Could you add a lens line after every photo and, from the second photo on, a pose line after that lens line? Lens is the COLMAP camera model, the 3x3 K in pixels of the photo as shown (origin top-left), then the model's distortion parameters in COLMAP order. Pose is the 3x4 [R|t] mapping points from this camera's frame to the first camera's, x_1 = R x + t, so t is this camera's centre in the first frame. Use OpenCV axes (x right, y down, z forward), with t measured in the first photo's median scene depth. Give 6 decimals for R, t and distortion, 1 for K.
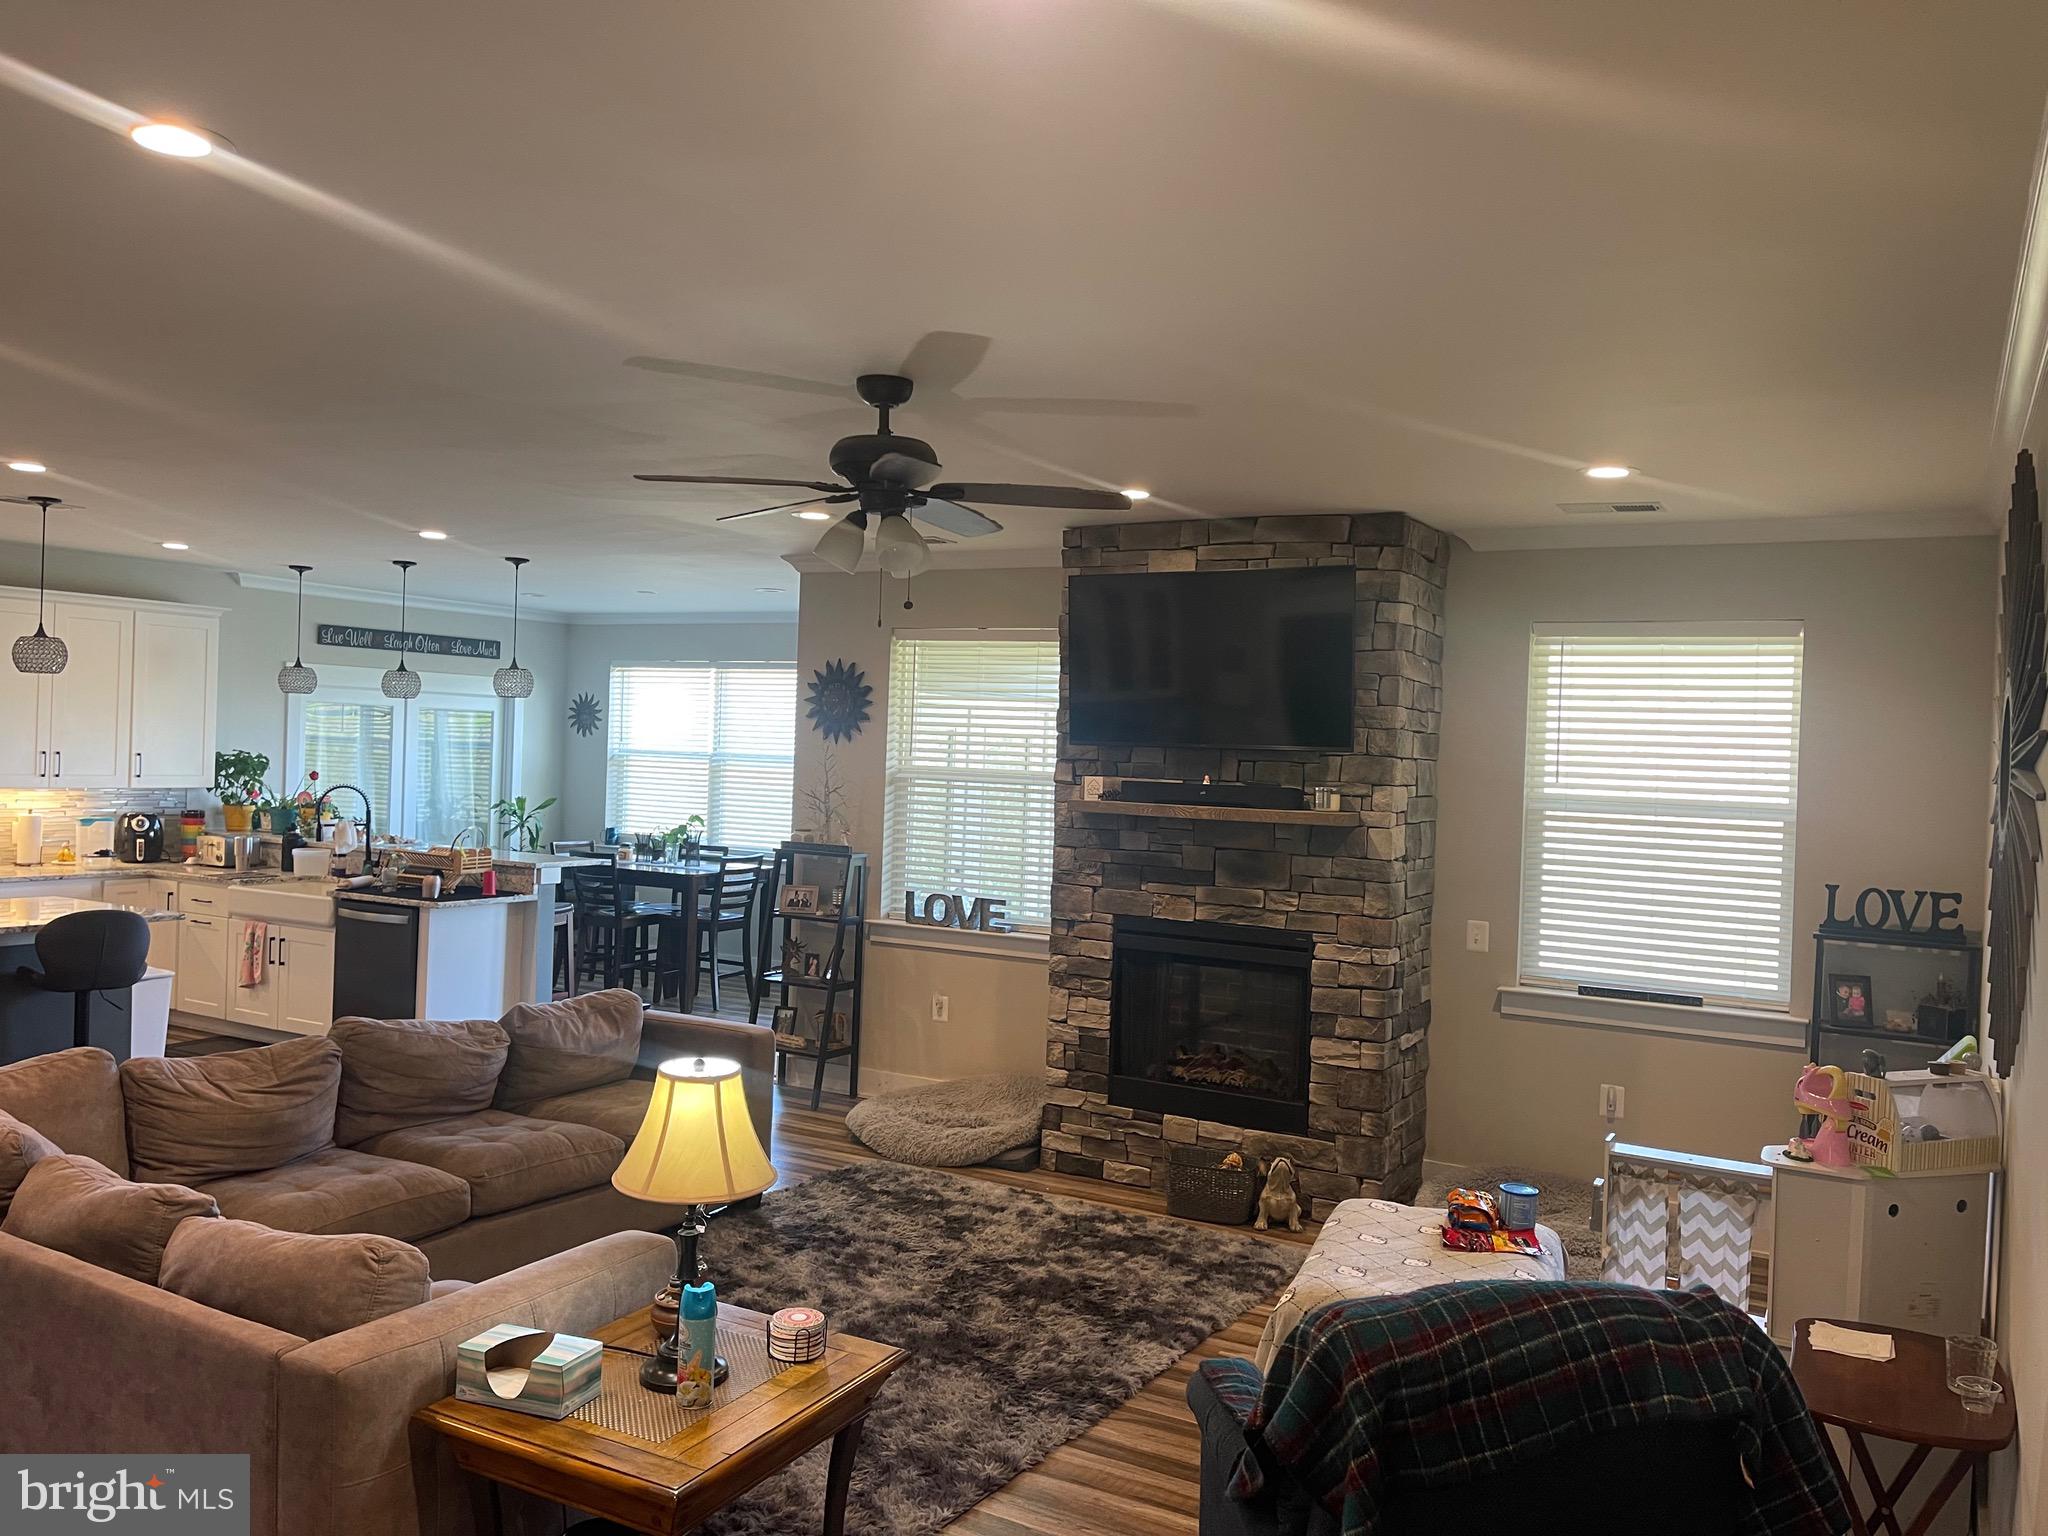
lens RADIAL K [[1536.3, 0, 1029.5], [0, 1536.3, 767.3], [0, 0, 1]] dist [0.075718, -0.092987]
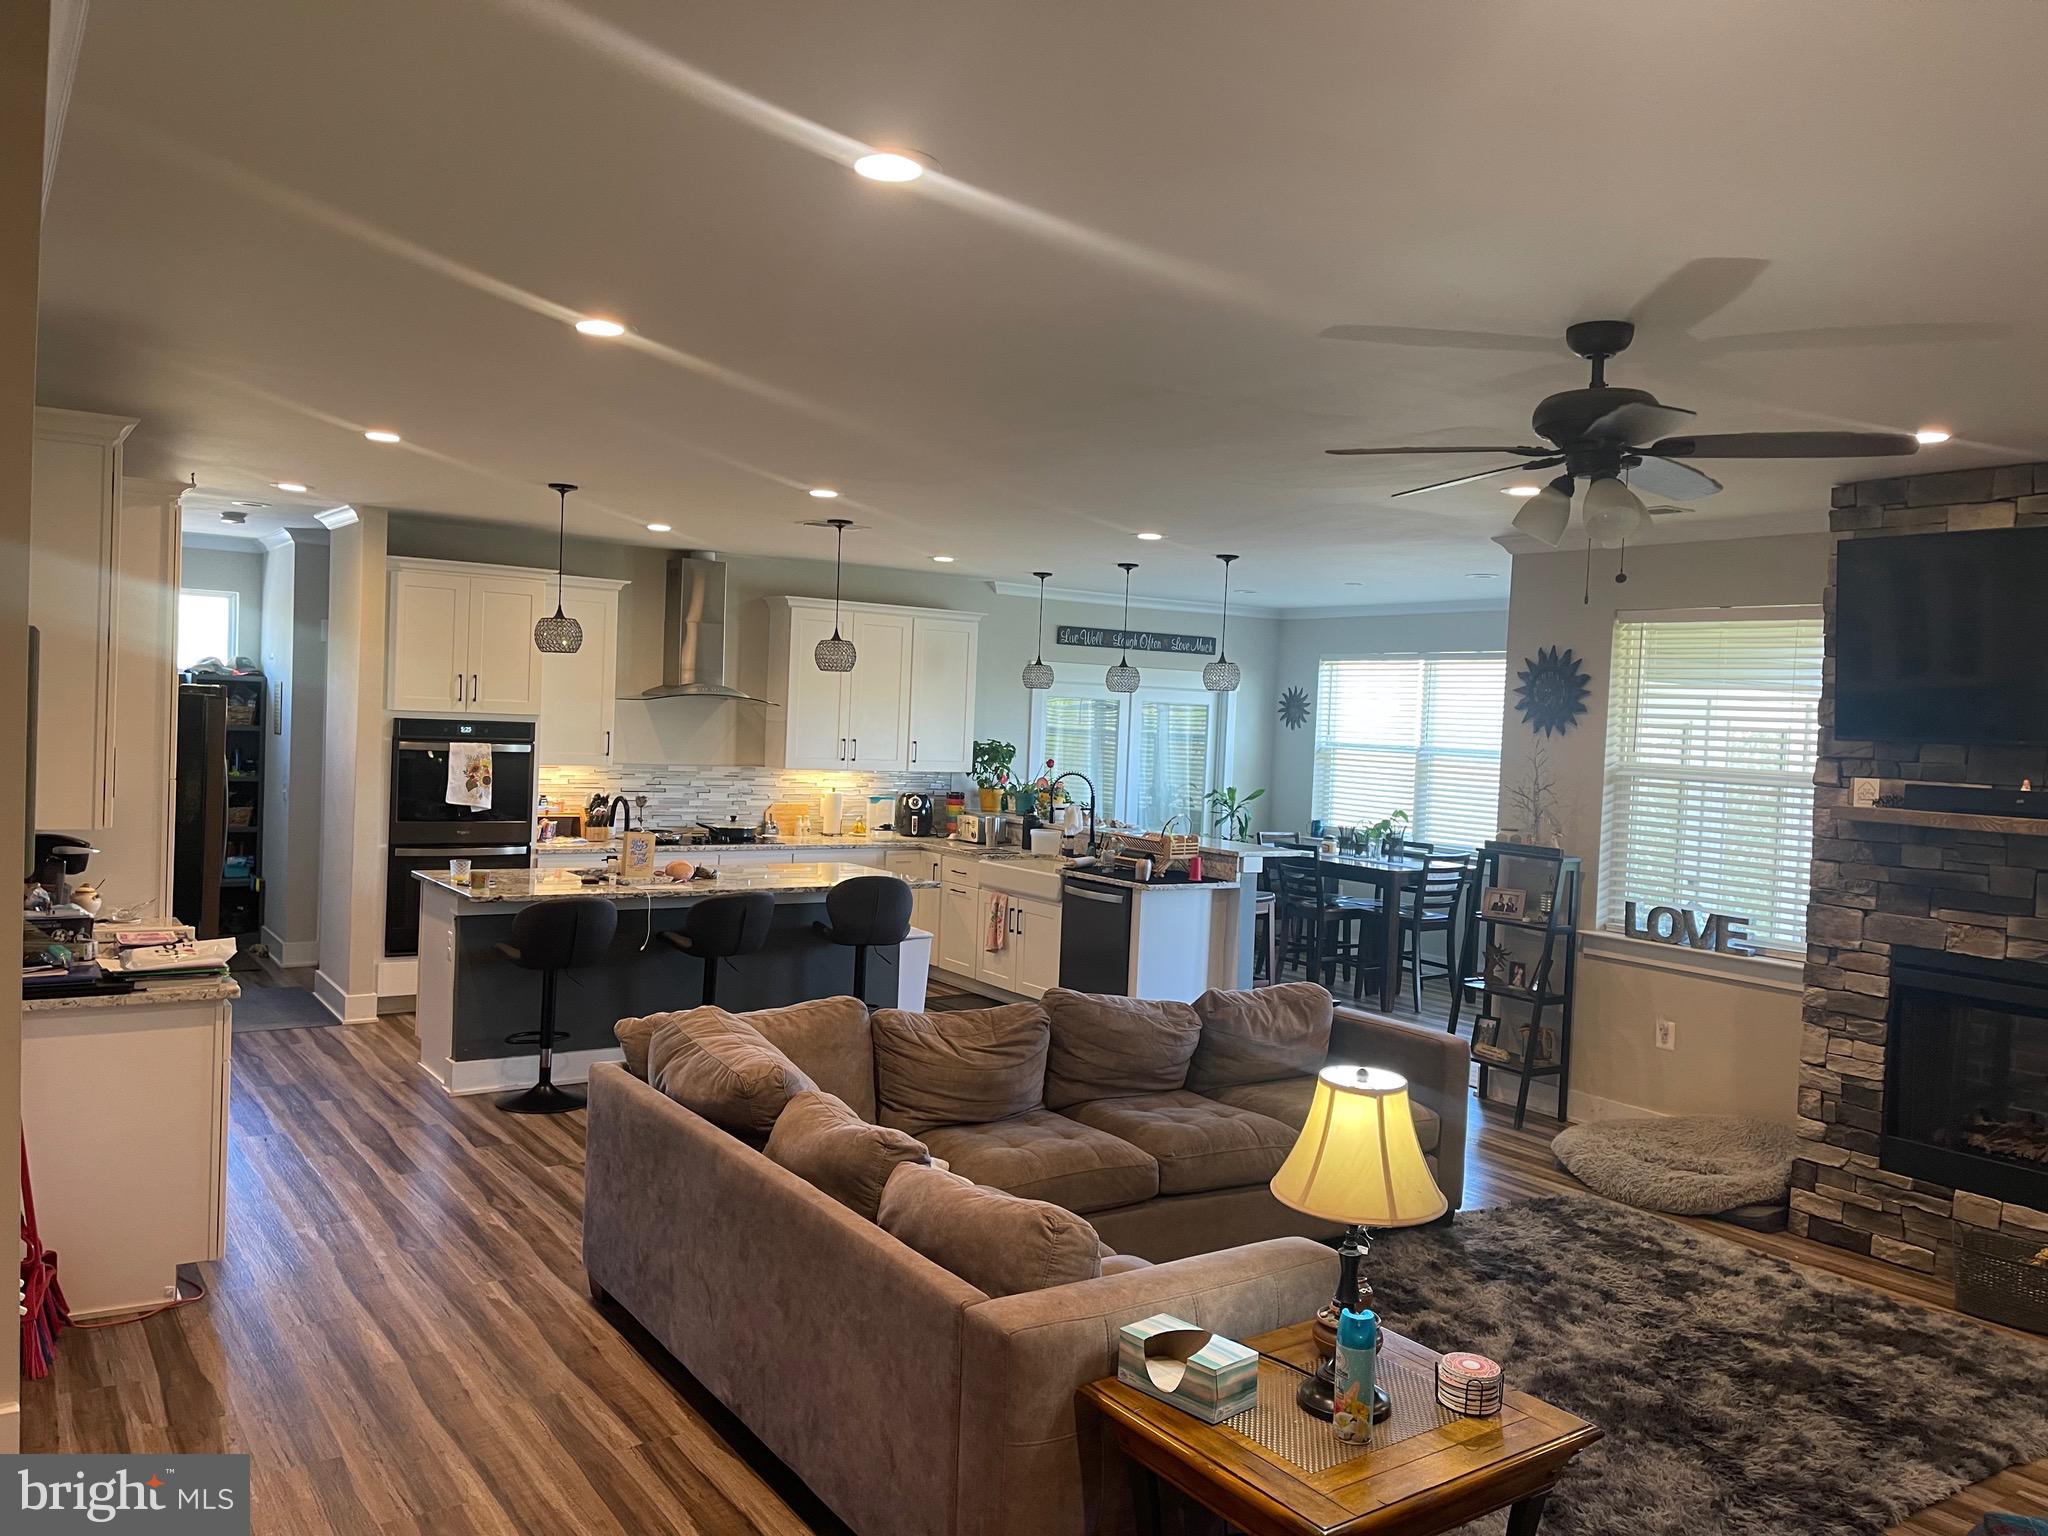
lens RADIAL K [[1536.3, 0, 1029.2], [0, 1536.3, 768.0], [0, 0, 1]] dist [0.075718, -0.092987]
pose [[0.896941, 0.017567, -0.441800, 0.007608], [-0.015851, 0.999846, 0.007574, 0.001093], [0.441865, 0.000210, 0.897081, 0.033947]]
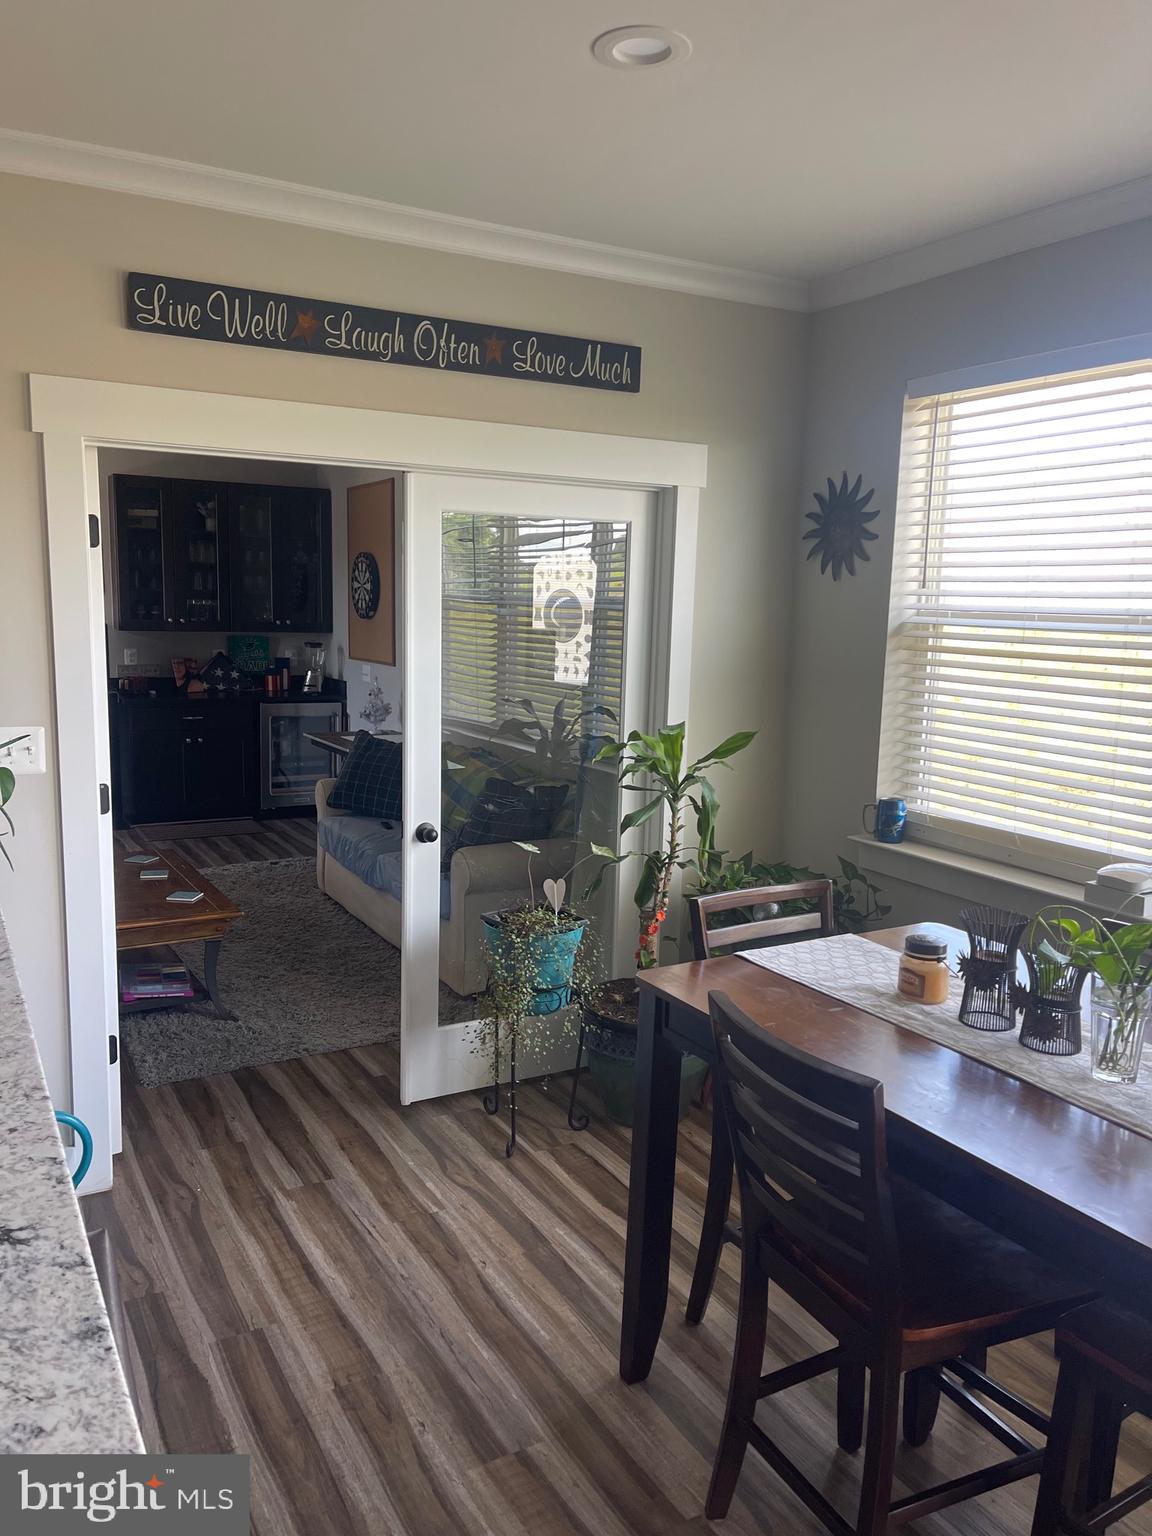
lens RADIAL K [[1152.2, 0, 569.4], [0, 1152.2, 777.6], [0, 0, 1]] dist [0.075718, -0.092987]
pose [[0.851659, 0.065696, -0.519962, -0.366878], [0.002514, 0.991589, 0.129401, -0.014041], [0.524090, -0.111513, 0.844331, 1.389933]]
